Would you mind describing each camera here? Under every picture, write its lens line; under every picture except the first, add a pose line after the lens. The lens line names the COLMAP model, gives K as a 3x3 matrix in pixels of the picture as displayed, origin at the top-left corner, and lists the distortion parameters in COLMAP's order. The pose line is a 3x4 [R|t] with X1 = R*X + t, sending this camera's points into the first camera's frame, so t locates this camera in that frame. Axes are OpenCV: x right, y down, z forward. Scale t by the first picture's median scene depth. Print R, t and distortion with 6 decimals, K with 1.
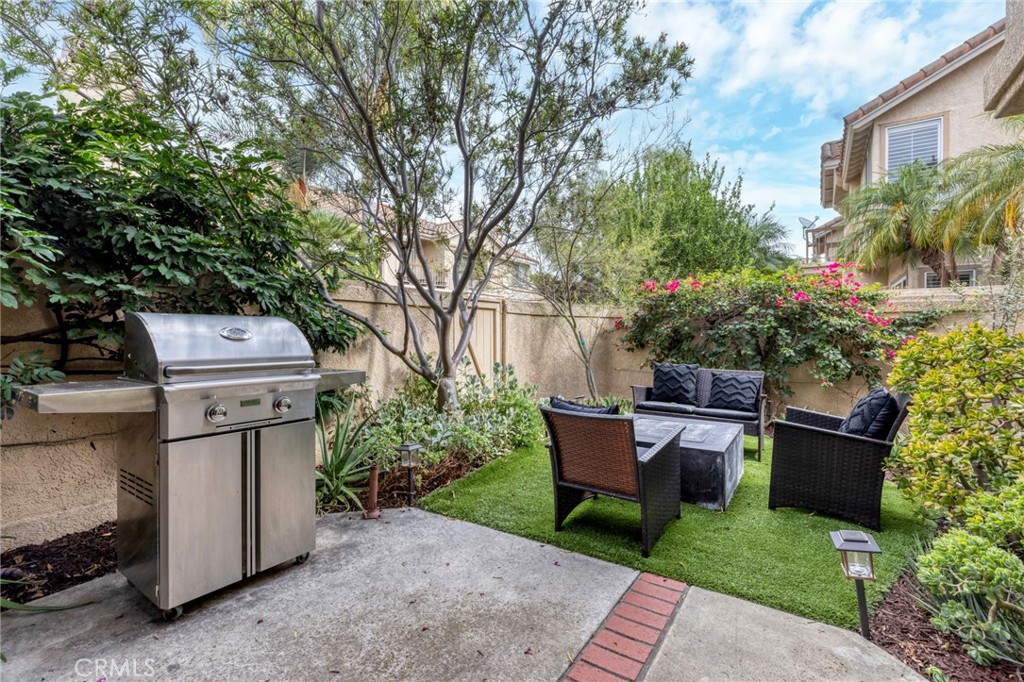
lens RADIAL K [[467.5, 0, 512.0], [0, 467.5, 341.0], [0, 0, 1]] dist [0.000258, 0.000752]
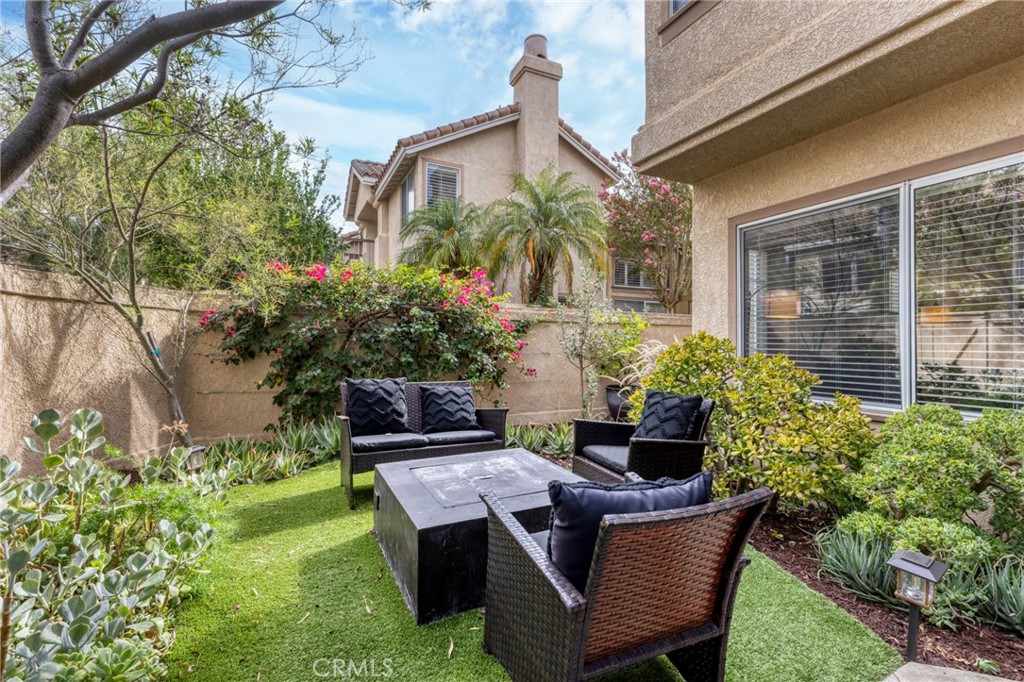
lens RADIAL K [[462.0, 0, 514.2], [0, 462.0, 339.0], [0, 0, 1]] dist [0.001621, 0.000175]
pose [[0.498493, 0.003748, 0.866886, -0.156585], [0.007950, 0.999929, -0.008895, -0.004704], [-0.866857, 0.011325, 0.498427, 0.426476]]
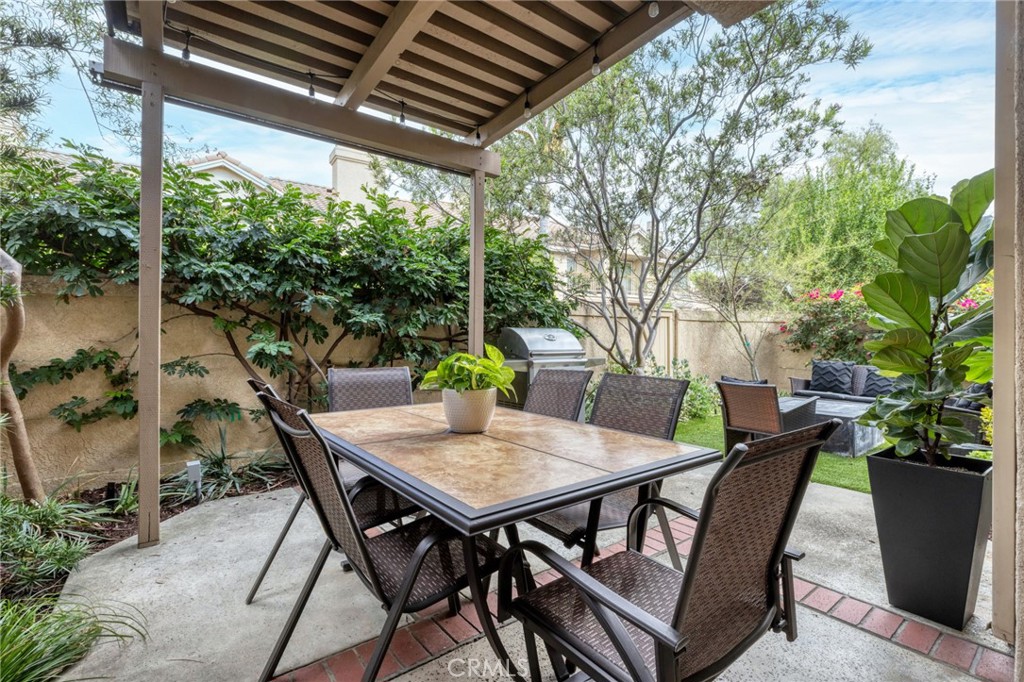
lens RADIAL K [[463.7, 0, 490.1], [0, 463.7, 332.6], [0, 0, 1]] dist [0.014876, -0.000121]
pose [[0.934418, -0.003283, -0.356163, -0.050077], [-0.004488, 0.999770, -0.020989, 0.003299], [0.356150, 0.021211, 0.934188, -0.438563]]
